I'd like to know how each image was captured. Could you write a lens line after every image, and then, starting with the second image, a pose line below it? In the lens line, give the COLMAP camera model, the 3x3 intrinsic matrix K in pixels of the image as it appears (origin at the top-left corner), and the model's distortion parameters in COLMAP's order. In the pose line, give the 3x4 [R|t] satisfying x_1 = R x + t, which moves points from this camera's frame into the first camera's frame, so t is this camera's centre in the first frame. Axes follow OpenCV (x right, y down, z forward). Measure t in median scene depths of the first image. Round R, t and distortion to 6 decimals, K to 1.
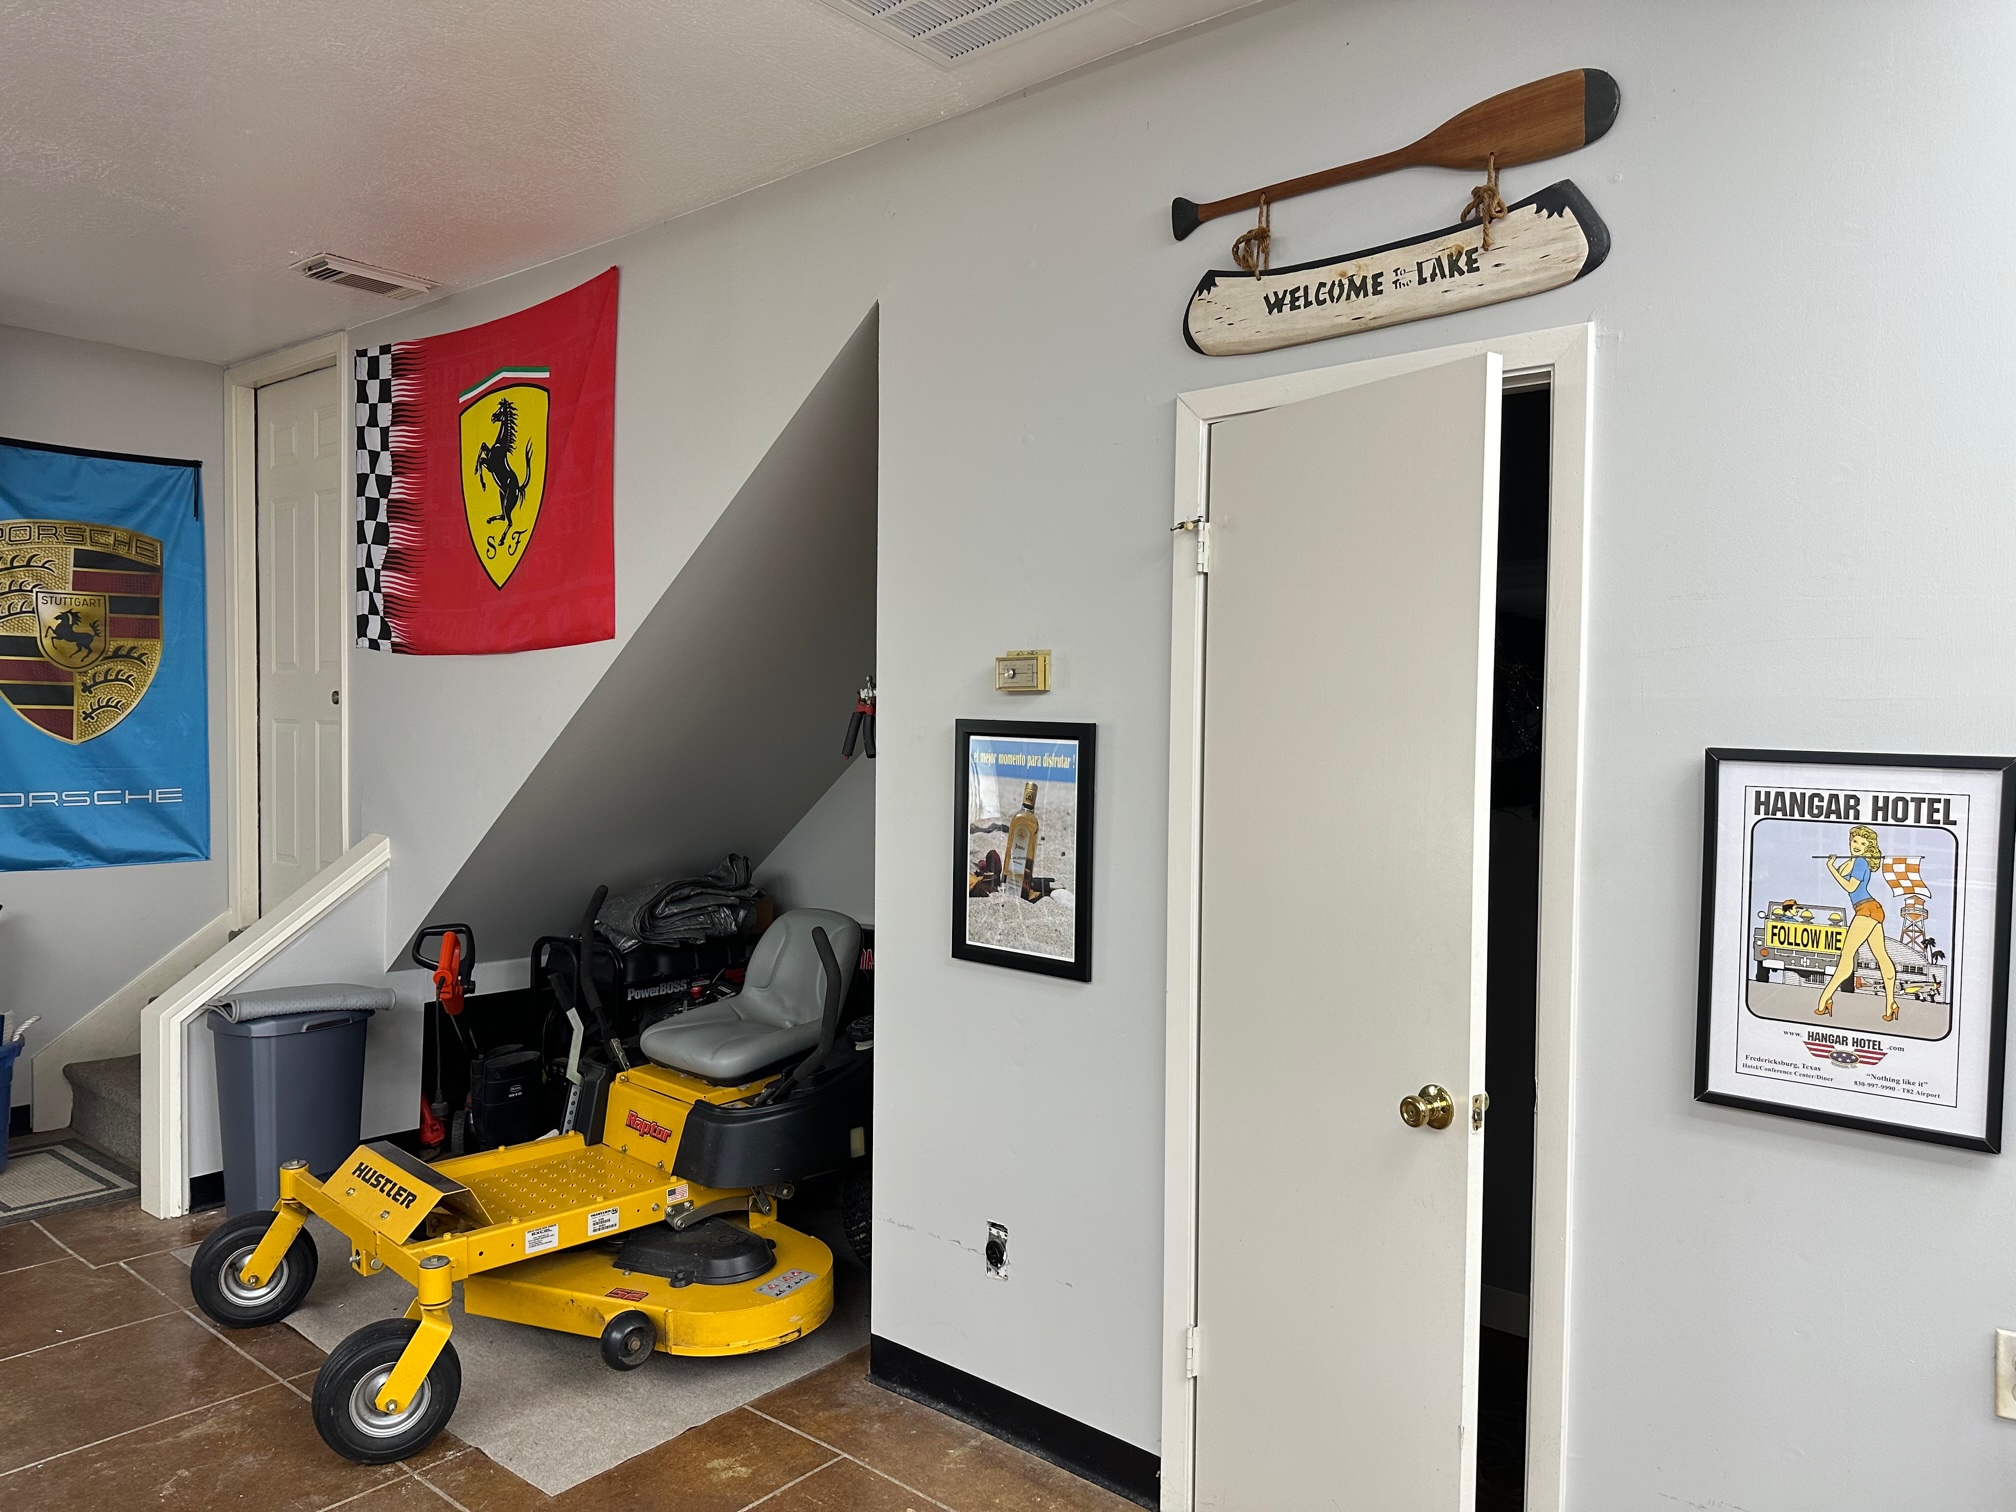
lens RADIAL K [[1404.3, 0, 1005.2], [0, 1404.3, 757.1], [0, 0, 1]] dist [0.008183, -0.005534]
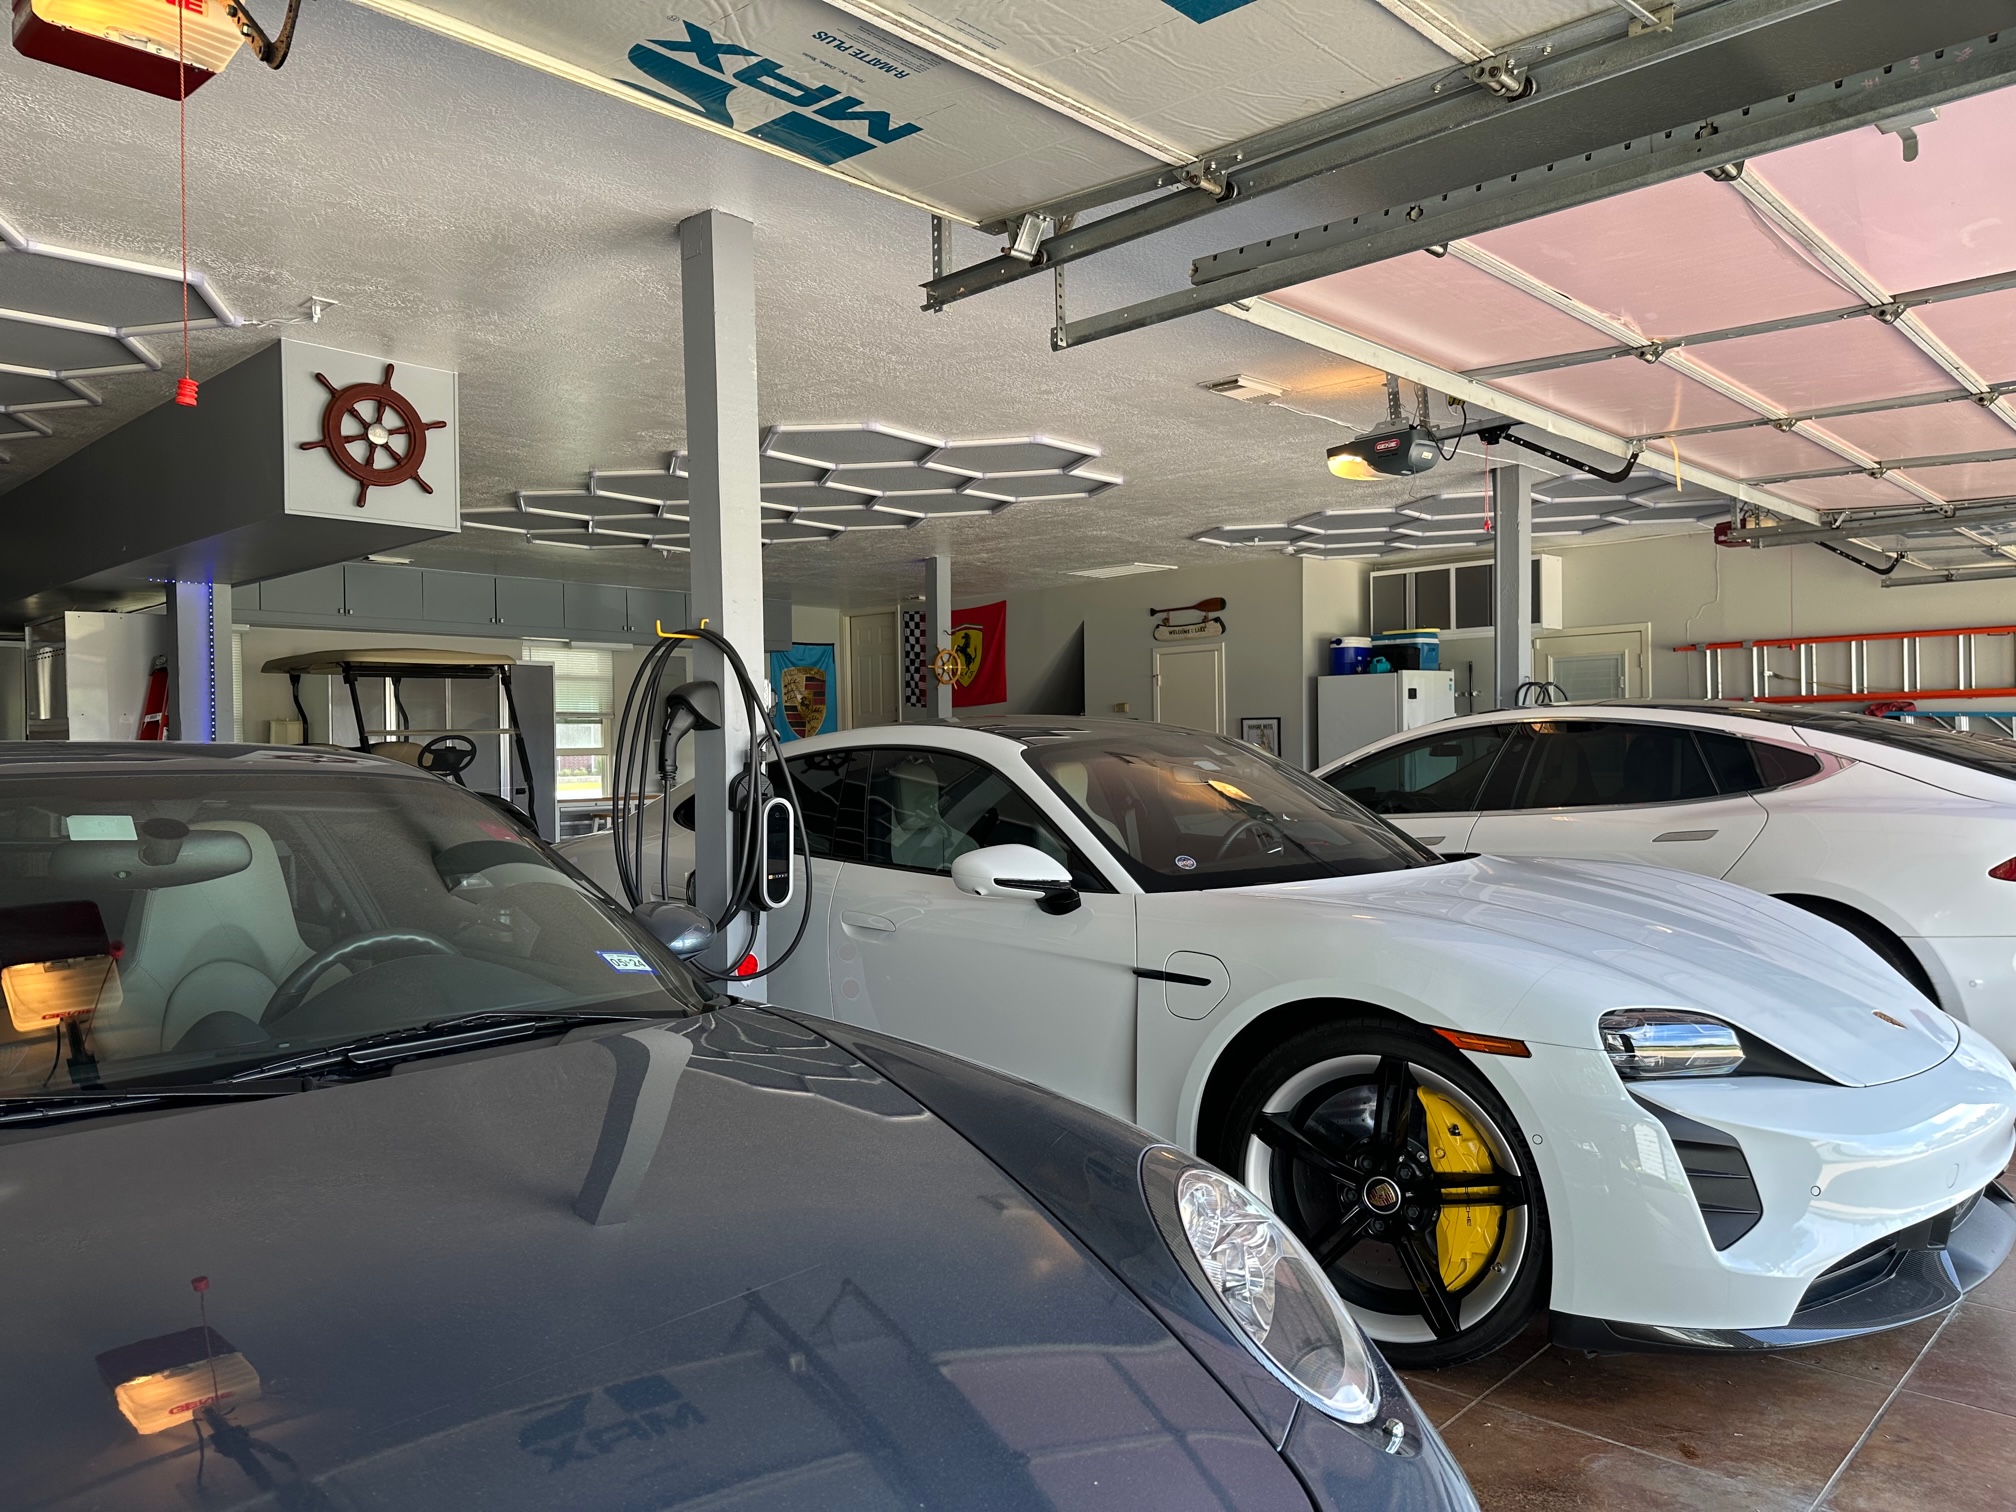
lens RADIAL K [[1404.3, 0, 999.6], [0, 1404.3, 762.4], [0, 0, 1]] dist [0.008183, -0.005534]
pose [[0.997251, -0.024770, -0.069839, -0.039814], [0.023242, 0.999474, -0.022603, 0.124700], [0.070362, 0.020917, 0.997302, -2.129712]]
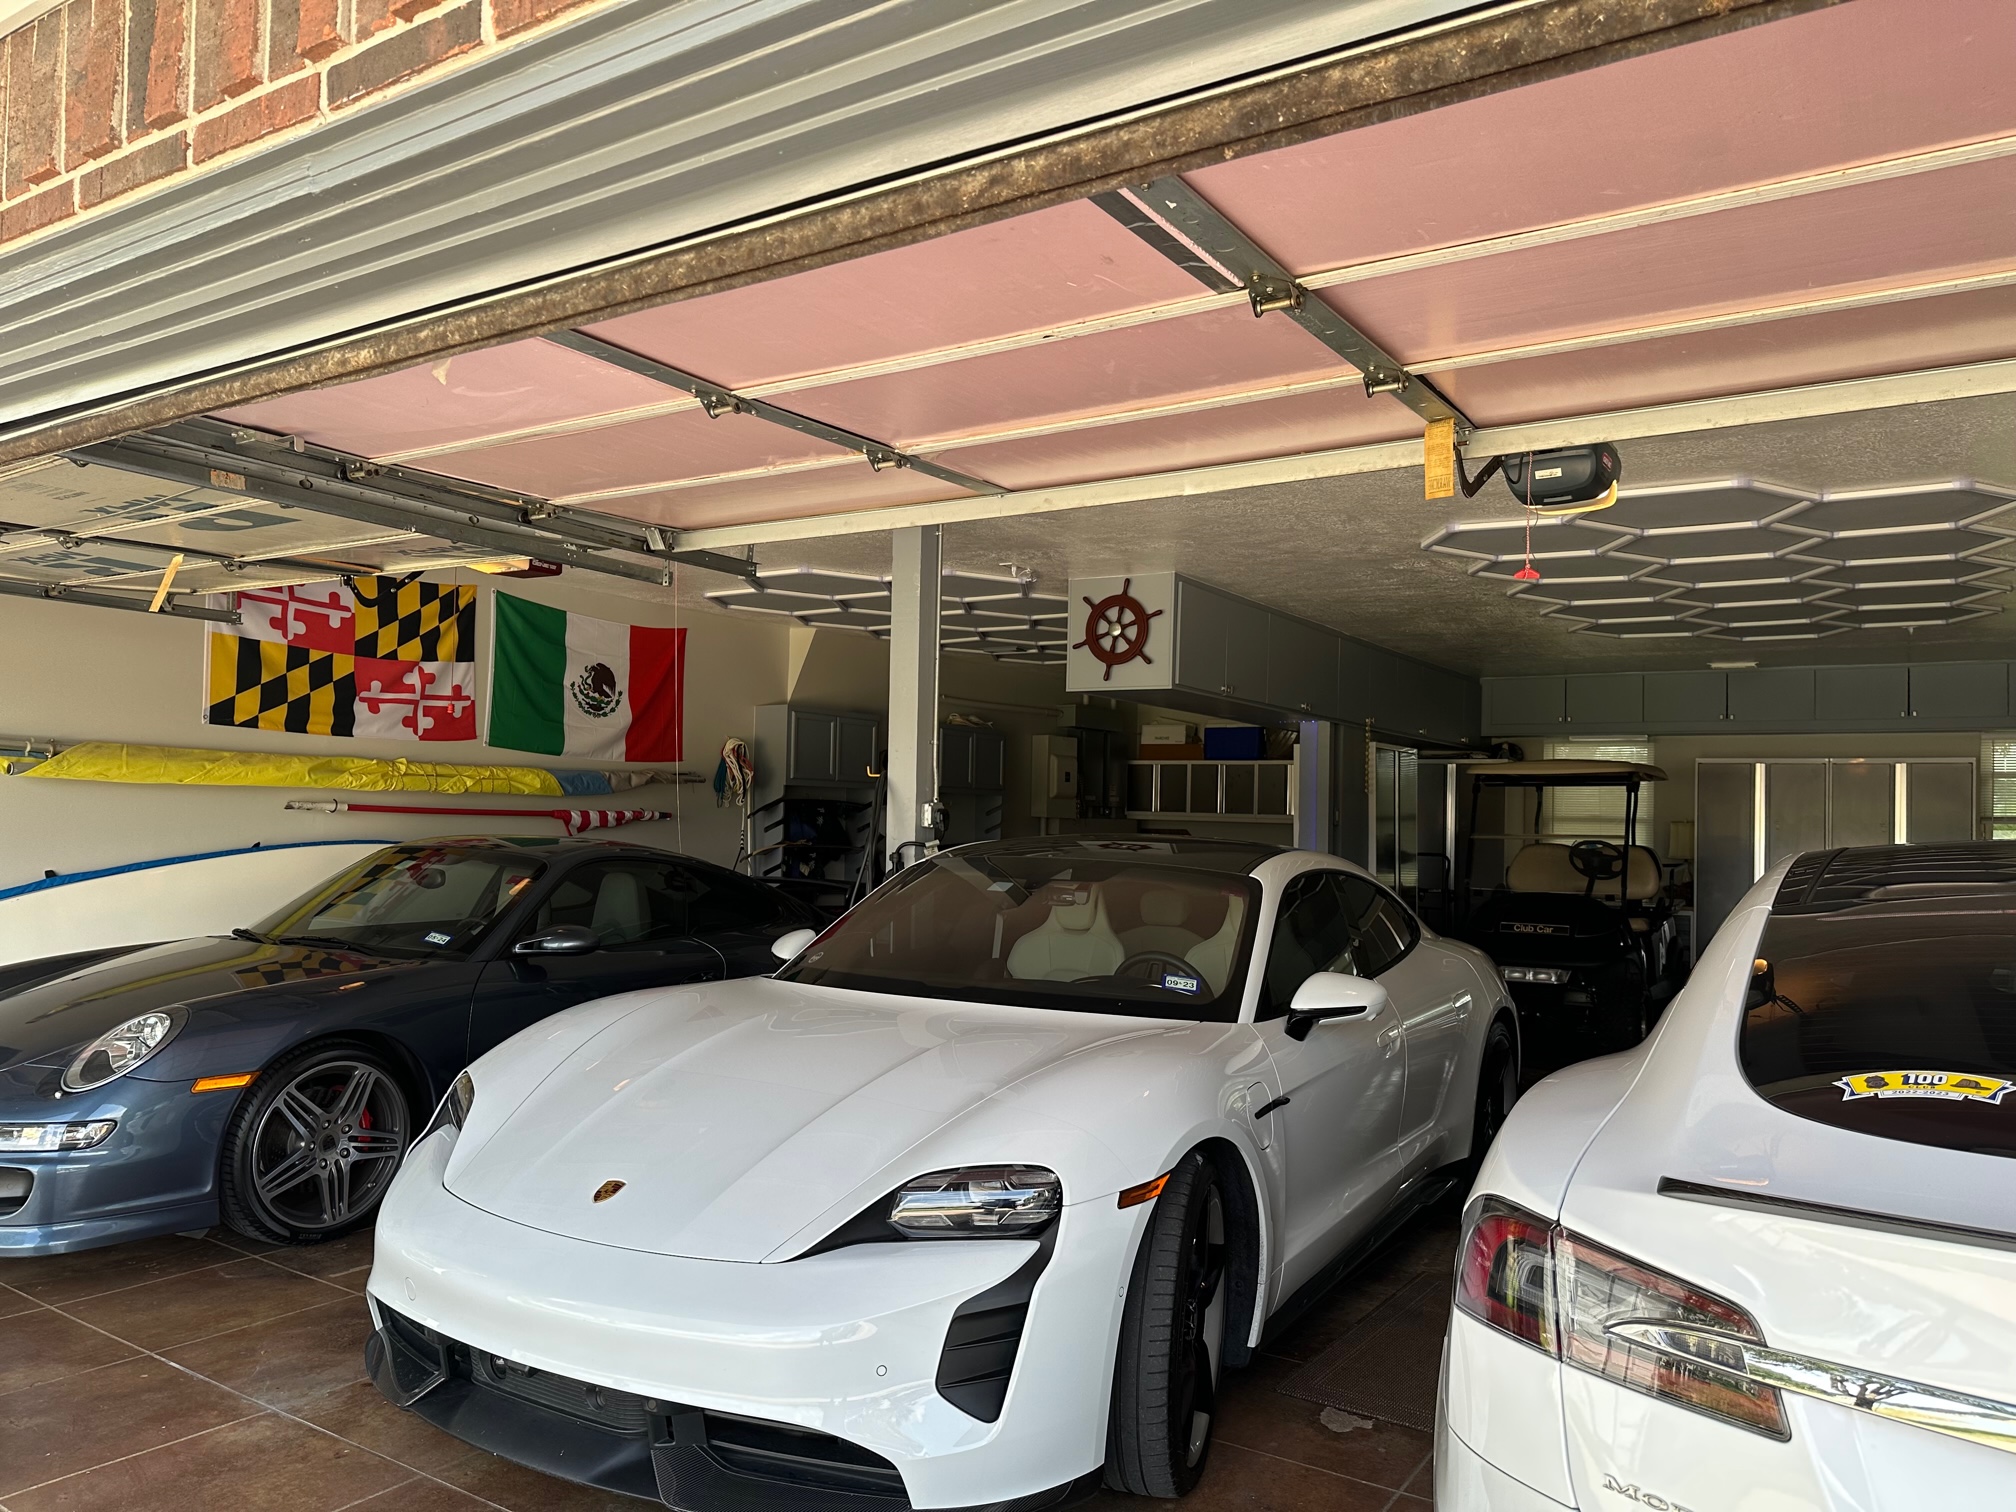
lens RADIAL K [[1404.3, 0, 1007.7], [0, 1404.3, 740.3], [0, 0, 1]] dist [0.008183, -0.005534]
pose [[0.109195, -0.063717, -0.991976, 1.010245], [-0.059694, 0.995722, -0.070528, 0.075141], [0.992226, 0.066916, 0.104924, -1.317311]]
